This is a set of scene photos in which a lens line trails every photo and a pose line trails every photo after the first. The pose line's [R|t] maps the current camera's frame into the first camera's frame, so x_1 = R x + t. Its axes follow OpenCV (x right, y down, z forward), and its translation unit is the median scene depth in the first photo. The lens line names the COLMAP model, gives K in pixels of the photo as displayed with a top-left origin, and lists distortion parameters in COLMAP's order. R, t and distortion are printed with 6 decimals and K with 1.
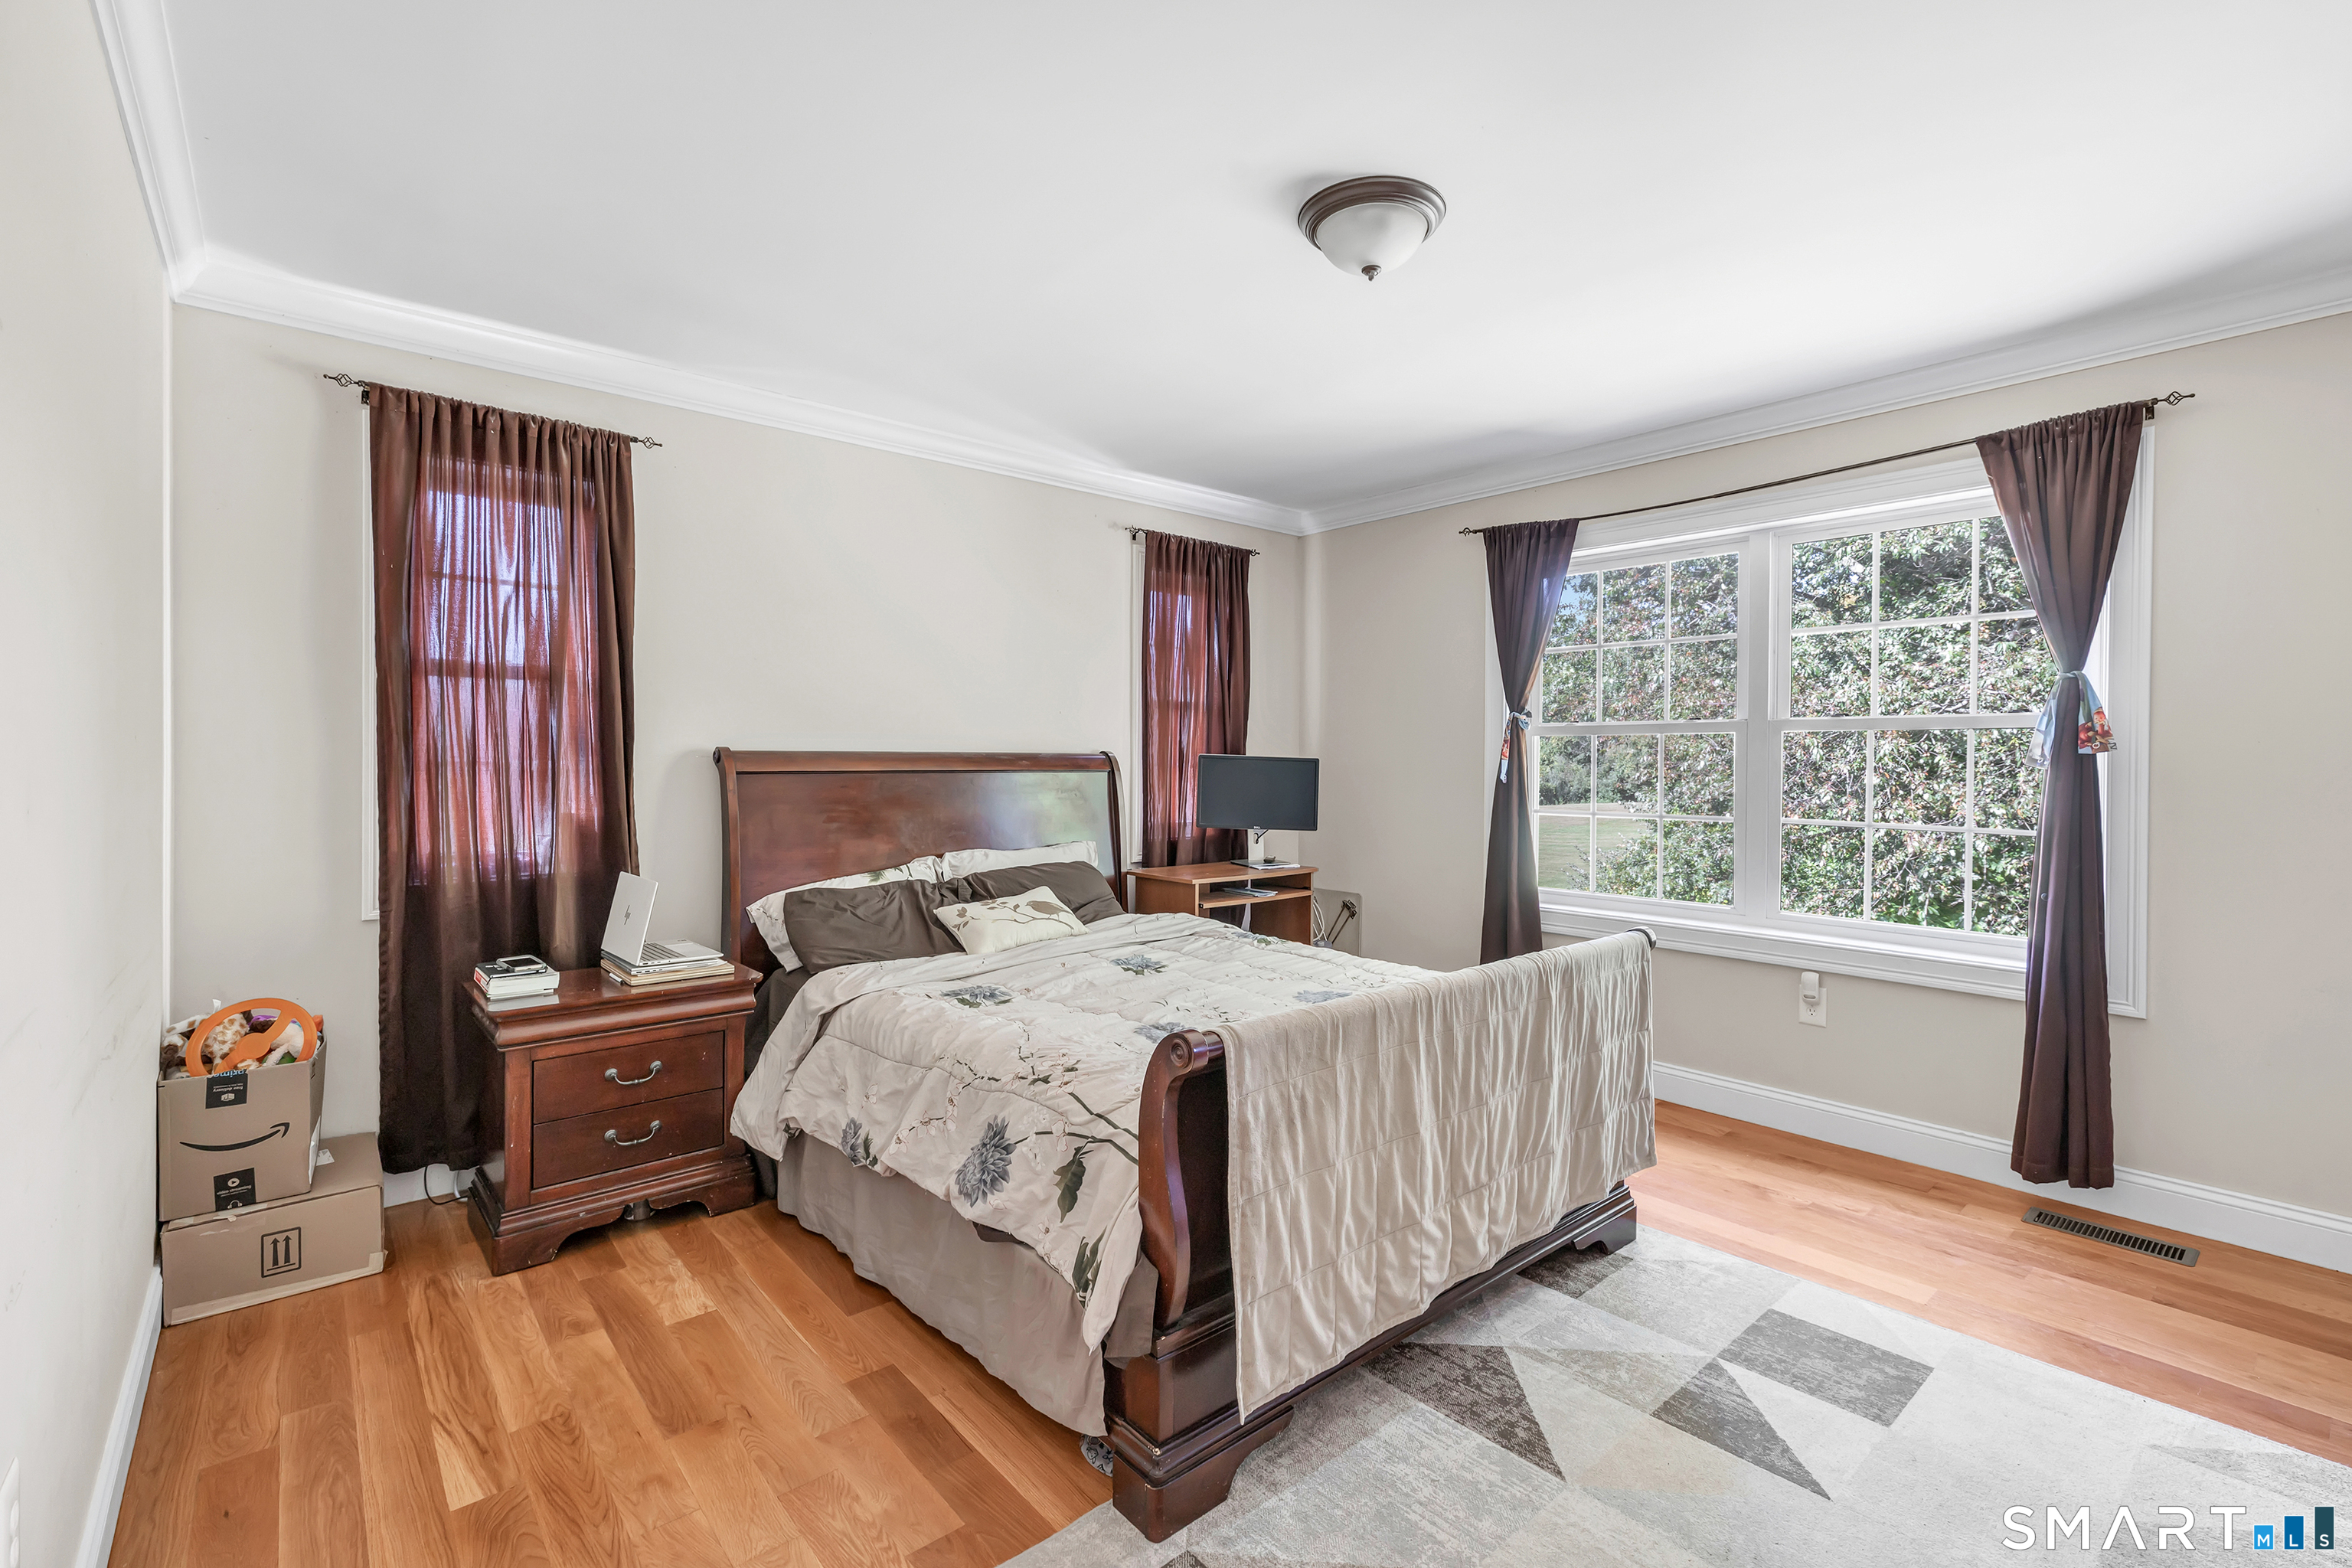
lens RADIAL K [[1043.4, 0, 1177.4], [0, 1043.4, 768.8], [0, 0, 1]] dist [-0.000863, -0.000087]
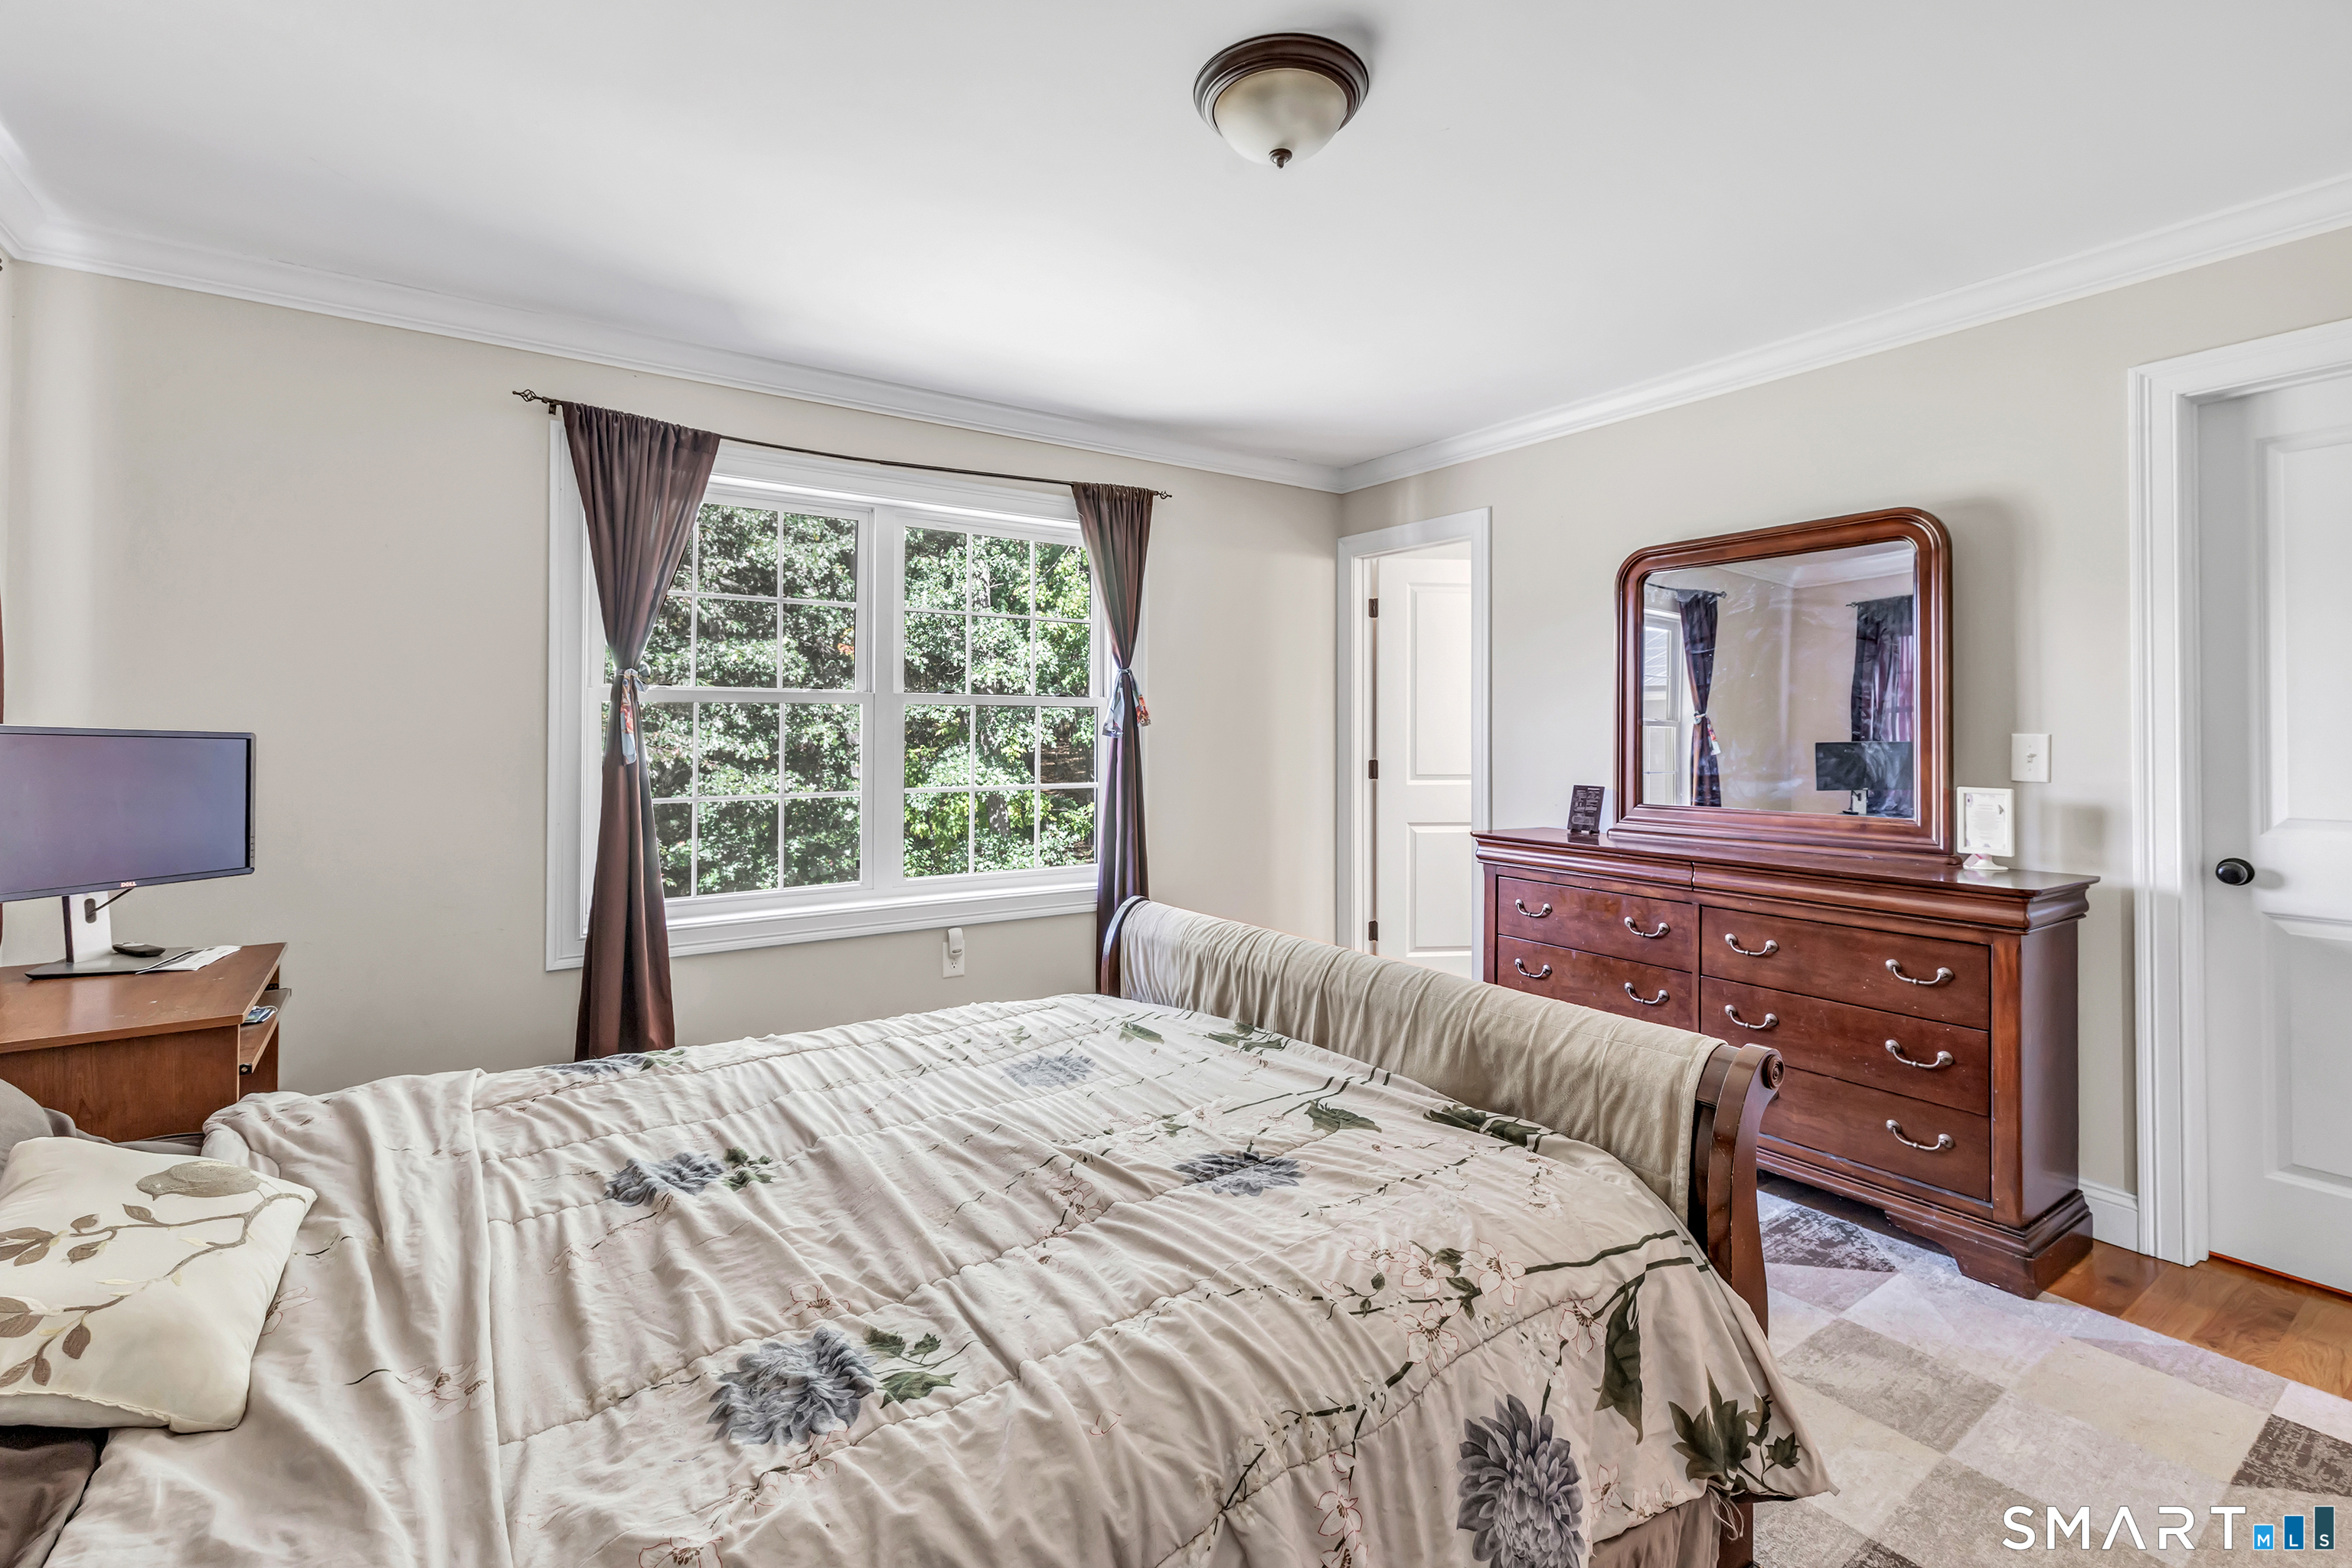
lens RADIAL K [[1033.1, 0, 1140.6], [0, 1033.1, 731.2], [0, 0, 1]] dist [-0.001016, 0.000792]
pose [[0.116538, -0.002843, 0.993182, -0.384980], [0.012026, 0.999927, 0.001452, -0.007905], [-0.993113, 0.011775, 0.116564, 0.599218]]
